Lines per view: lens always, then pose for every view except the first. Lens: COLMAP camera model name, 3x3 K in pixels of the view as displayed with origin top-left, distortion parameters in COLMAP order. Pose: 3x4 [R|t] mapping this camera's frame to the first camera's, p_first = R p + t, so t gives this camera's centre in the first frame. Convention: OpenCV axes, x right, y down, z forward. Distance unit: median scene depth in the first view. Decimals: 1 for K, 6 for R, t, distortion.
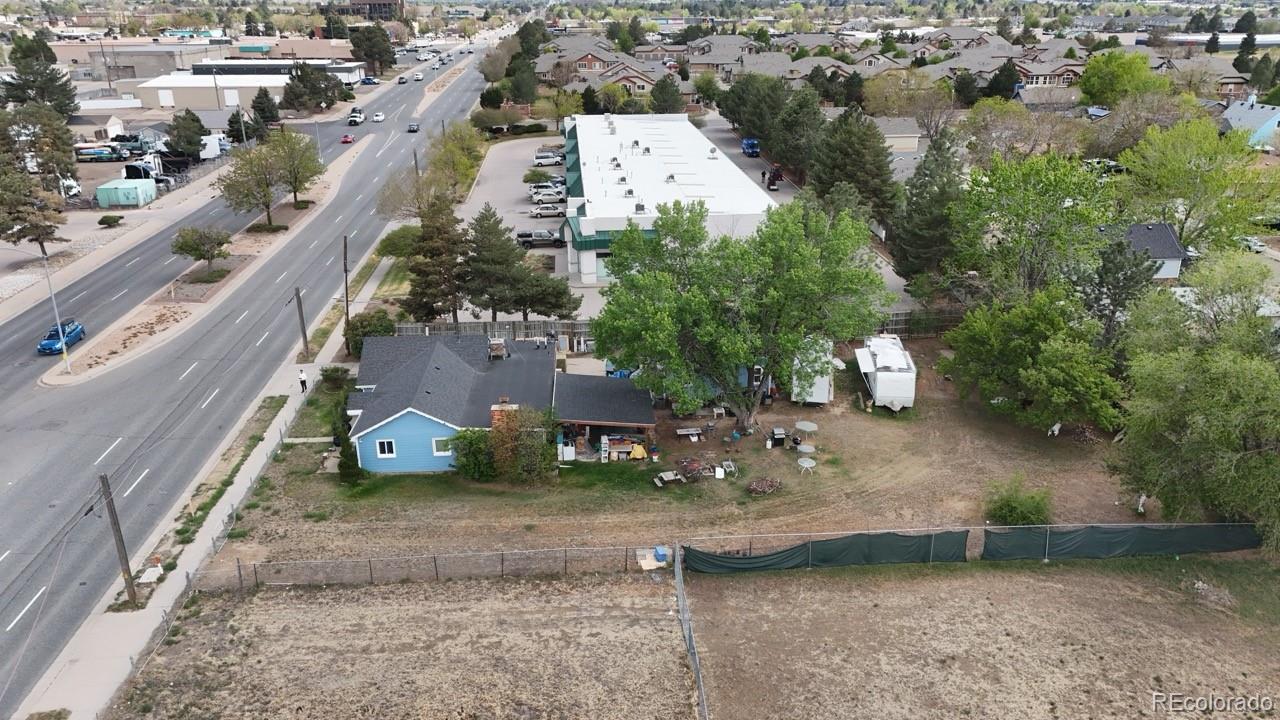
lens RADIAL K [[945.1, 0, 640.0], [0, 945.1, 360.0], [0, 0, 1]] dist [0.080344, -0.092313]
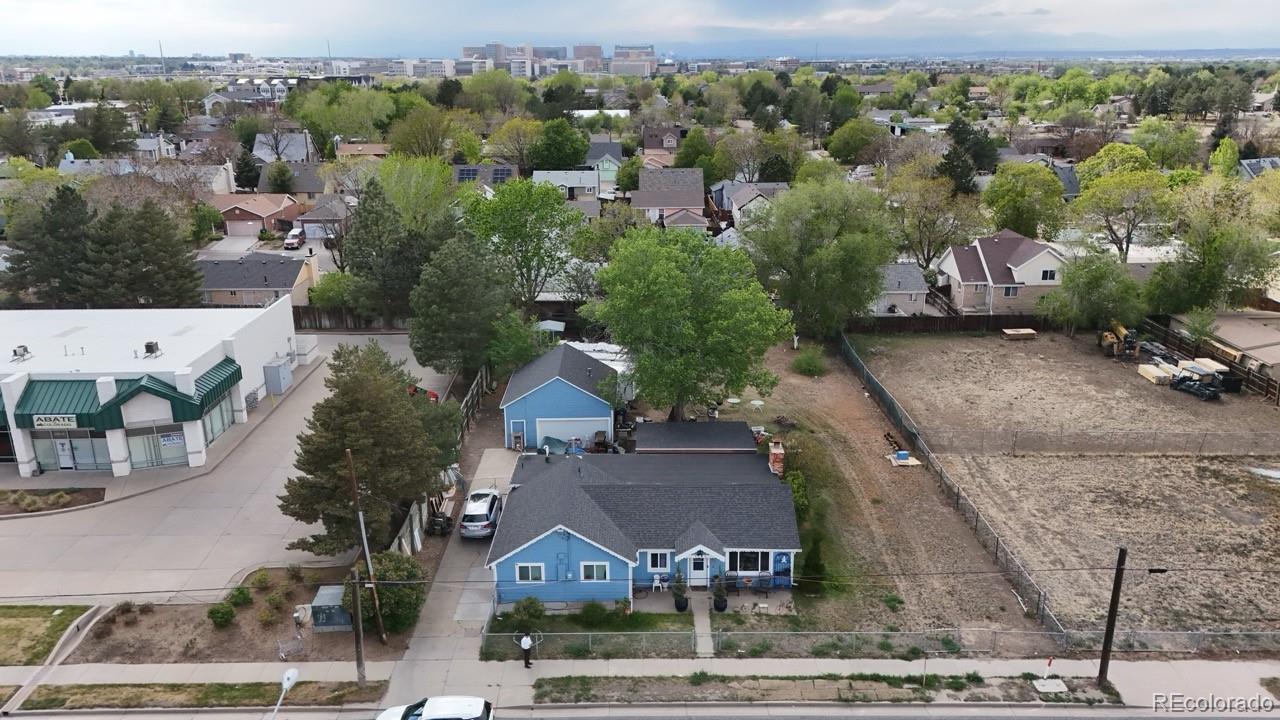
lens RADIAL K [[945.1, 0, 640.0], [0, 945.1, 360.0], [0, 0, 1]] dist [0.080344, -0.092313]
pose [[0.059841, -0.295530, 0.953457, -1.187829], [0.355147, 0.898974, 0.256353, -0.378289], [-0.932893, 0.323278, 0.158752, 1.026405]]
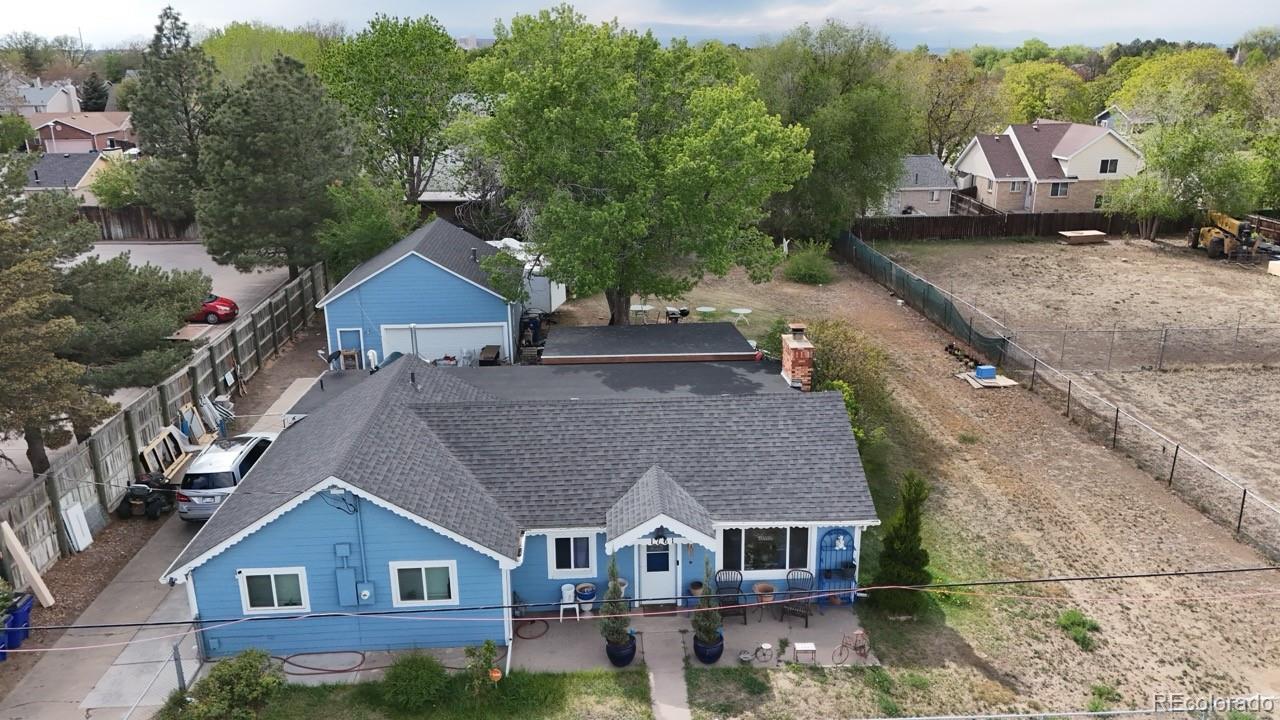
lens RADIAL K [[942.4, 0, 642.0], [0, 942.4, 367.5], [0, 0, 1]] dist [0.045495, -0.002281]
pose [[0.004784, -0.305478, 0.952187, -0.726214], [0.356351, 0.890208, 0.283804, -0.134484], [-0.934340, 0.337955, 0.113116, 1.116525]]
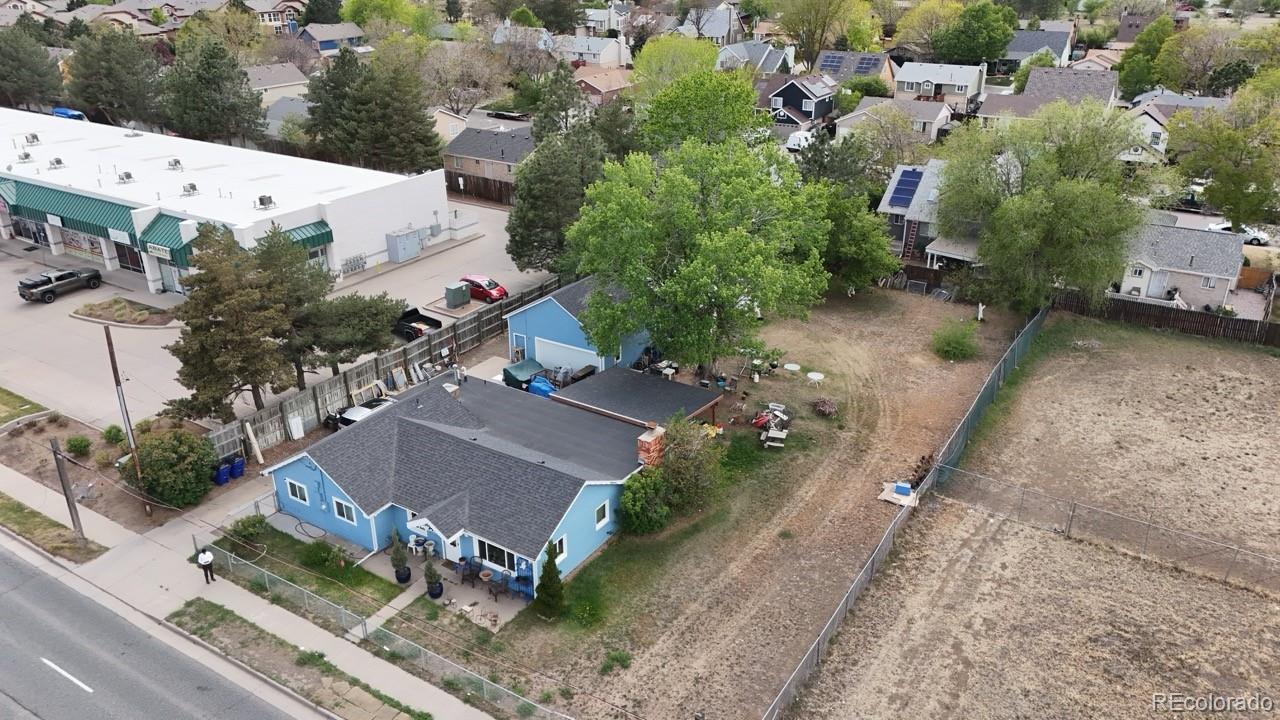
lens RADIAL K [[945.1, 0, 640.0], [0, 945.1, 360.0], [0, 0, 1]] dist [0.080344, -0.092313]
pose [[0.588520, -0.326121, 0.739790, -0.799485], [0.282587, 0.940296, 0.189706, -0.184474], [-0.757488, 0.097409, 0.645541, 0.511817]]
